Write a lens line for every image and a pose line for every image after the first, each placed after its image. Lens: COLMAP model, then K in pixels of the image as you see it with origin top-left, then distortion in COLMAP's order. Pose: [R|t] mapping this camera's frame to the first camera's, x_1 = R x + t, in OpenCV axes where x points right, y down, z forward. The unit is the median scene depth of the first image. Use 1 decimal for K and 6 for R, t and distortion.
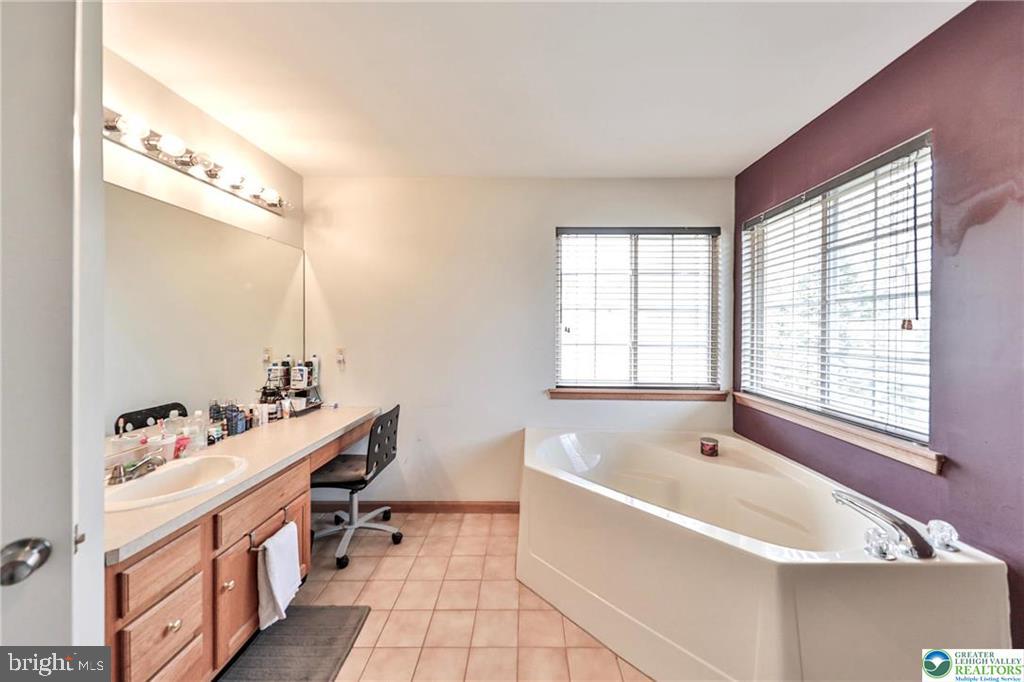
lens RADIAL K [[370.0, 0, 527.4], [0, 370.0, 330.3], [0, 0, 1]] dist [0.017510, -0.005552]
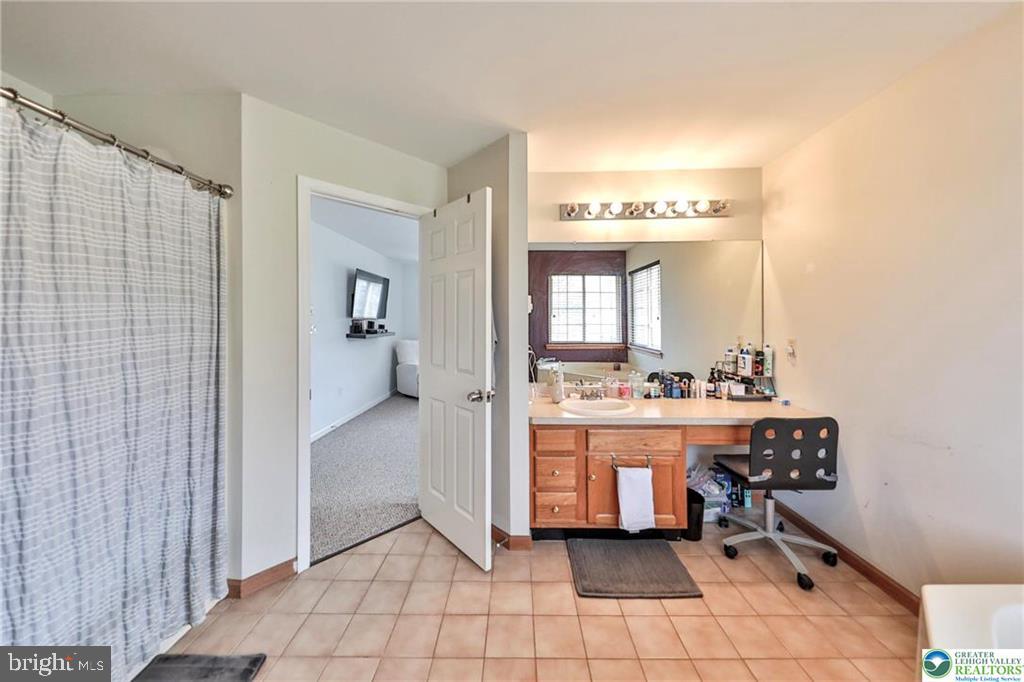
lens RADIAL K [[346.8, 0, 510.0], [0, 346.8, 322.3], [0, 0, 1]] dist [0.007548, -0.000051]
pose [[-0.019821, -0.001694, -0.999802, 0.383602], [-0.003620, 0.999992, -0.001622, 0.011263], [0.999797, 0.003587, -0.019827, 0.369783]]
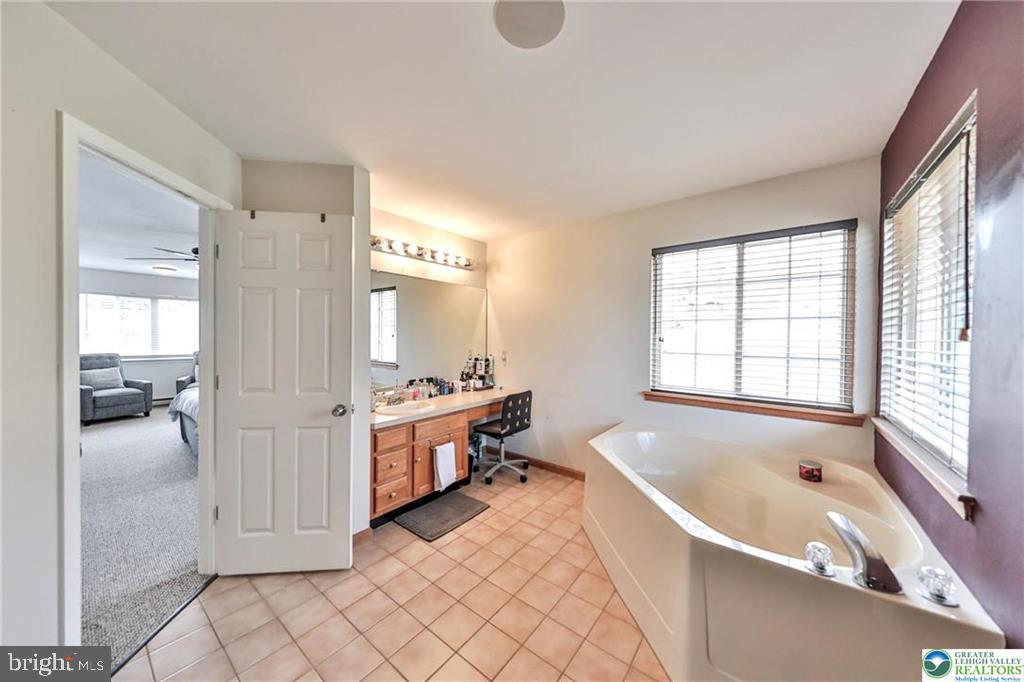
lens RADIAL K [[341.0, 0, 510.8], [0, 341.0, 342.6], [0, 0, 1]] dist [0.000346, -0.000068]
pose [[0.785986, 0.011283, -0.618142, 0.425095], [-0.009191, 0.999936, 0.006565, 0.005043], [0.618176, 0.000521, 0.786039, -0.096281]]
